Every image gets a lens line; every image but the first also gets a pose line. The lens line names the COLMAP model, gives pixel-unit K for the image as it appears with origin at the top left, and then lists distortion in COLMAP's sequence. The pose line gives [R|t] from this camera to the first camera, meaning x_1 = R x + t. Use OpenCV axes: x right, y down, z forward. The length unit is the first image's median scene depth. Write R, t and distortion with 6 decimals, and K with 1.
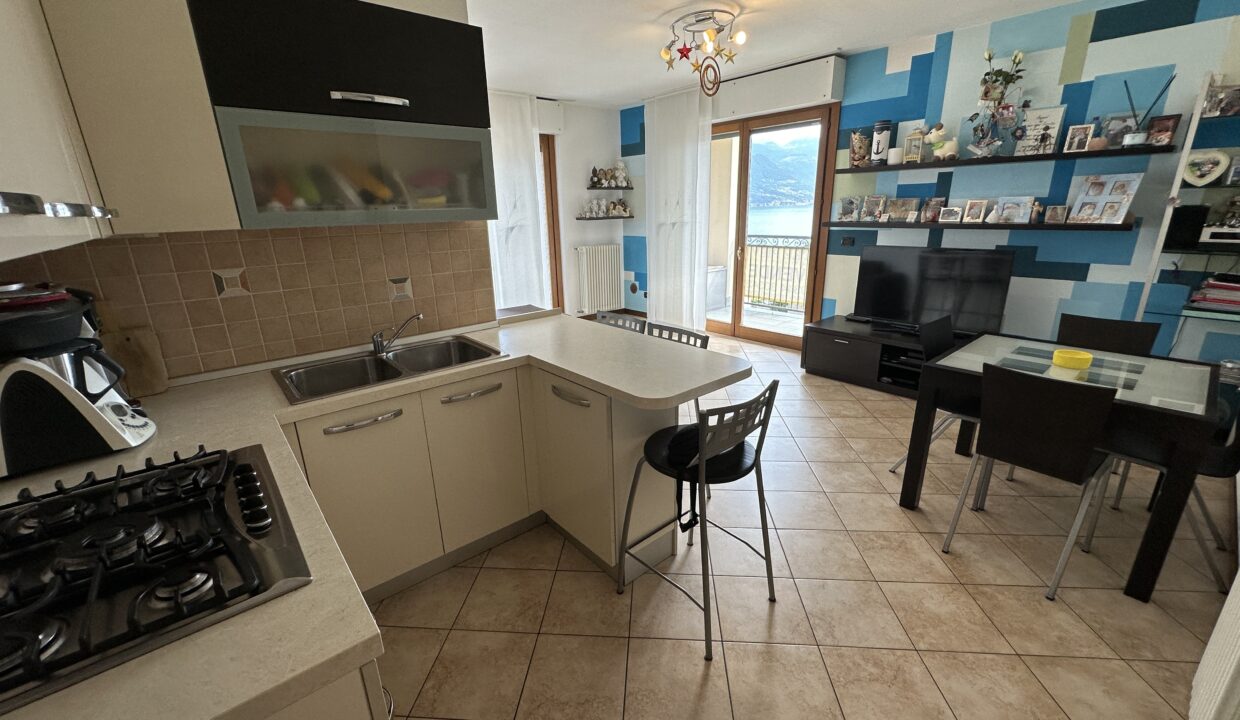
lens RADIAL K [[497.3, 0, 615.7], [0, 497.3, 357.3], [0, 0, 1]] dist [-0.004301, 0.001318]
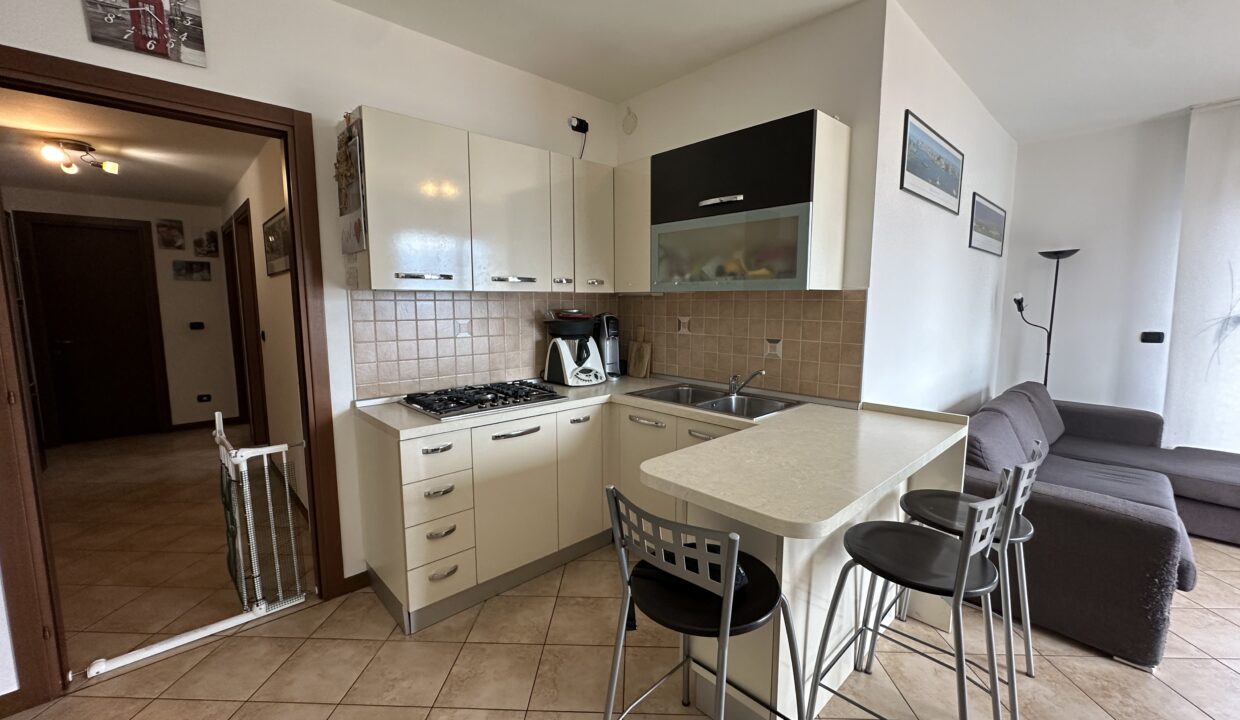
lens RADIAL K [[497.3, 0, 623.4], [0, 497.3, 358.6], [0, 0, 1]] dist [-0.004301, 0.001318]
pose [[0.056030, 0.142609, -0.988192, 1.014189], [-0.290291, 0.949316, 0.120539, -0.225804], [0.955297, 0.280110, 0.094588, 0.840243]]
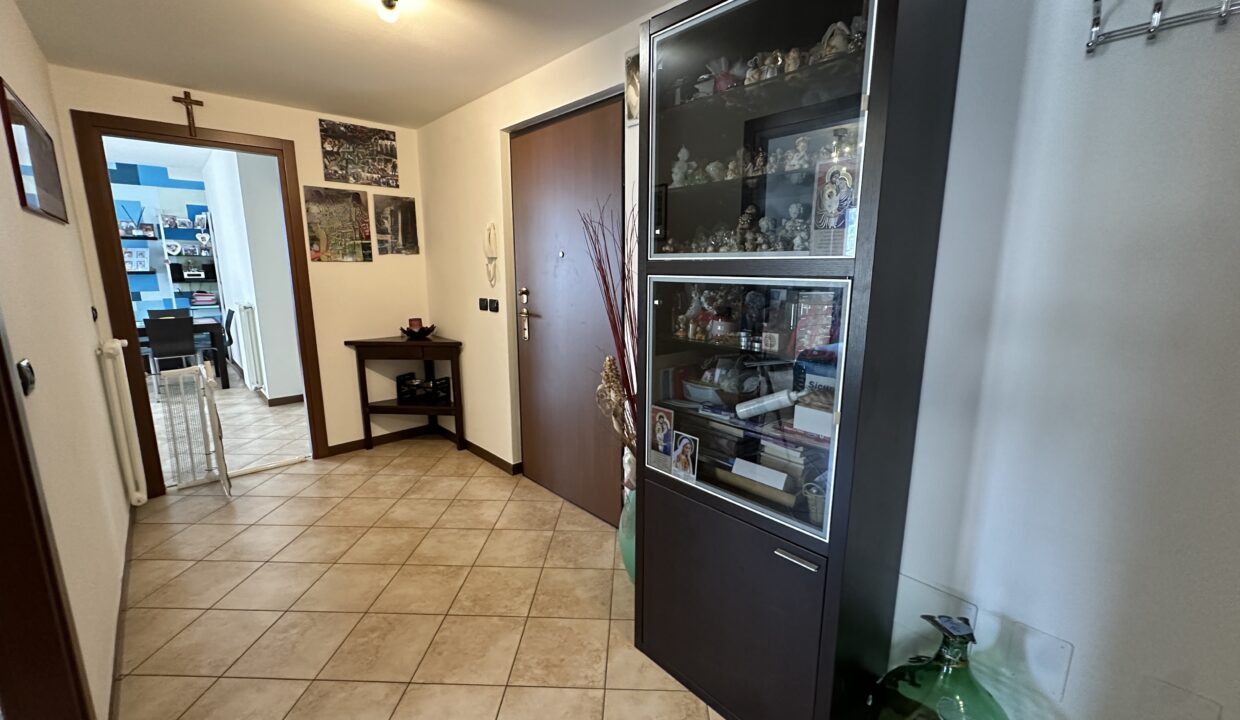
lens RADIAL K [[497.3, 0, 618.2], [0, 497.3, 355.7], [0, 0, 1]] dist [-0.004301, 0.001318]
pose [[-0.044685, -0.165006, 0.985280, -1.237308], [0.282950, 0.943788, 0.170890, 0.280804], [-0.958093, 0.286421, 0.004515, -0.840005]]
